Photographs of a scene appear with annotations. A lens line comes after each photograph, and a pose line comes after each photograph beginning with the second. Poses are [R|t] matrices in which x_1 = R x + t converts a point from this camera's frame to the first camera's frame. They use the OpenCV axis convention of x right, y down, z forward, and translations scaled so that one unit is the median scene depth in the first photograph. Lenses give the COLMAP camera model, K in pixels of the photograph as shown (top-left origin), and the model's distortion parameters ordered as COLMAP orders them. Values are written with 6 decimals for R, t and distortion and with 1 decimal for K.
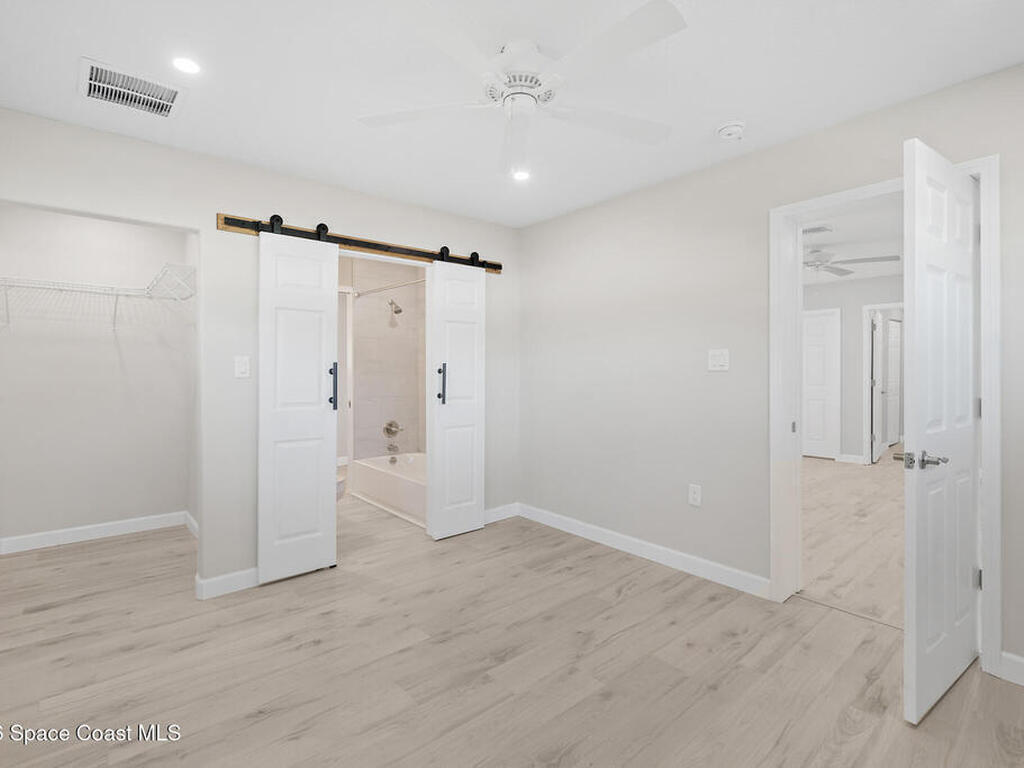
lens RADIAL K [[502.3, 0, 512.0], [0, 502.3, 368.5], [0, 0, 1]] dist [-0.000701, -0.000639]
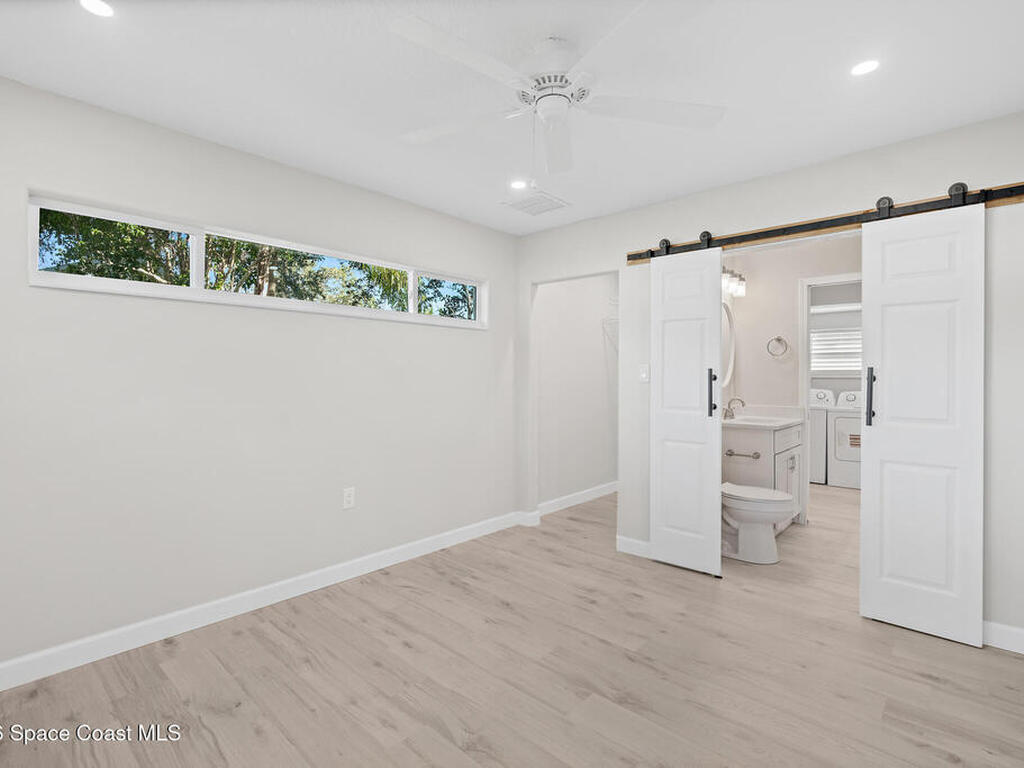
lens RADIAL K [[506.6, 0, 501.9], [0, 506.6, 376.1], [0, 0, 1]] dist [-0.001865, 0.000125]
pose [[0.111831, 0.000098, -0.993727, 0.607944], [-0.003589, 0.999994, -0.000305, 0.004848], [0.993721, 0.003601, 0.111831, 0.496735]]
